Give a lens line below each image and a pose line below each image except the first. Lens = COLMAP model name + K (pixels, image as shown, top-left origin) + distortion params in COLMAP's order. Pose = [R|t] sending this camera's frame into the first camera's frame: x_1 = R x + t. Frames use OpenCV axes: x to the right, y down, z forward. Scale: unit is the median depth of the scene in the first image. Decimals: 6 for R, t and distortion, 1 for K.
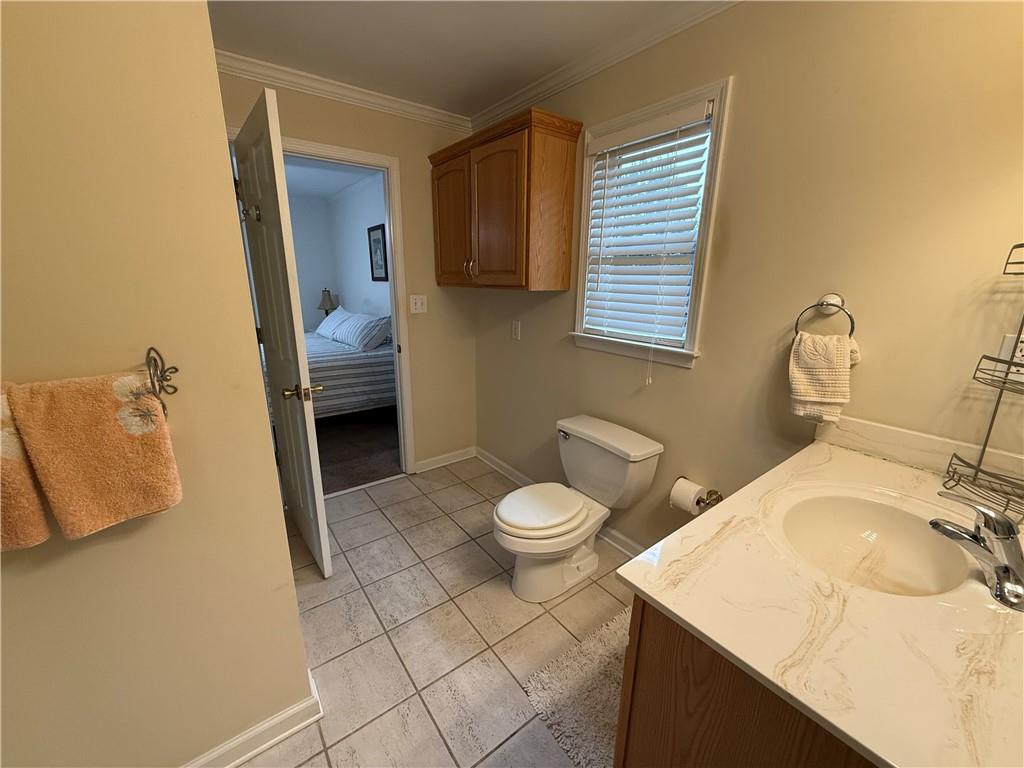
lens RADIAL K [[410.7, 0, 512.0], [0, 410.7, 384.0], [0, 0, 1]] dist [-0.000909, 0.000219]
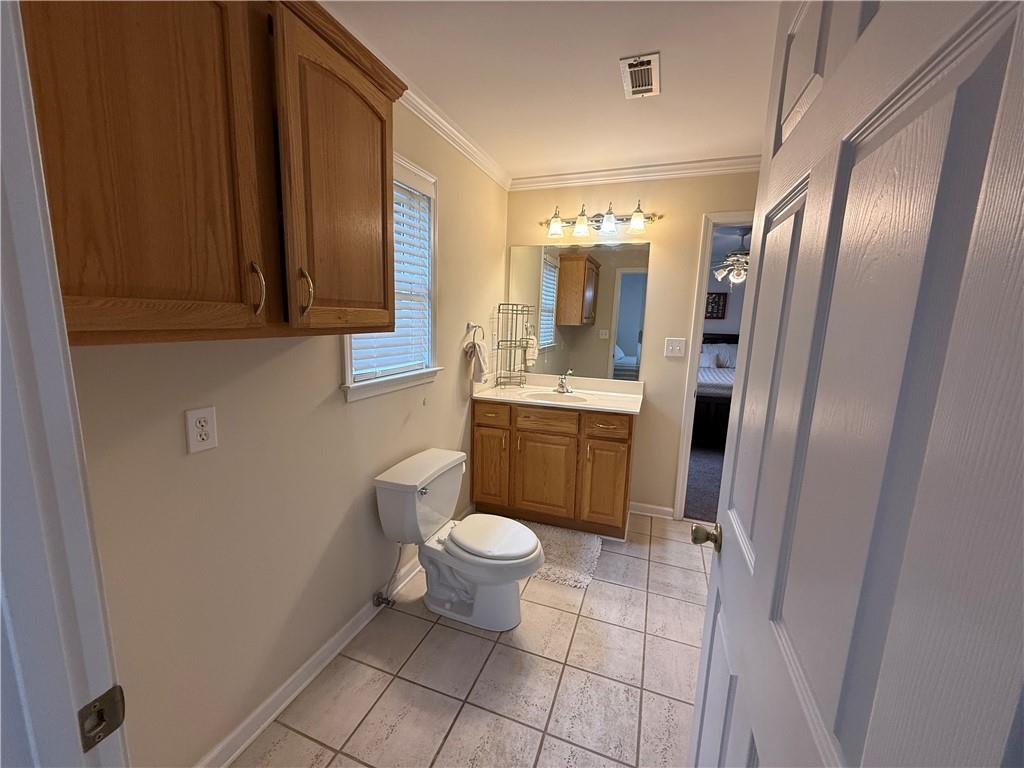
lens RADIAL K [[410.7, 0, 512.0], [0, 410.7, 384.0], [0, 0, 1]] dist [-0.000909, 0.000219]
pose [[-0.542462, -0.161502, 0.824410, -0.700451], [0.181188, 0.935758, 0.302537, -0.339691], [-0.820308, 0.313488, -0.478351, 1.276224]]
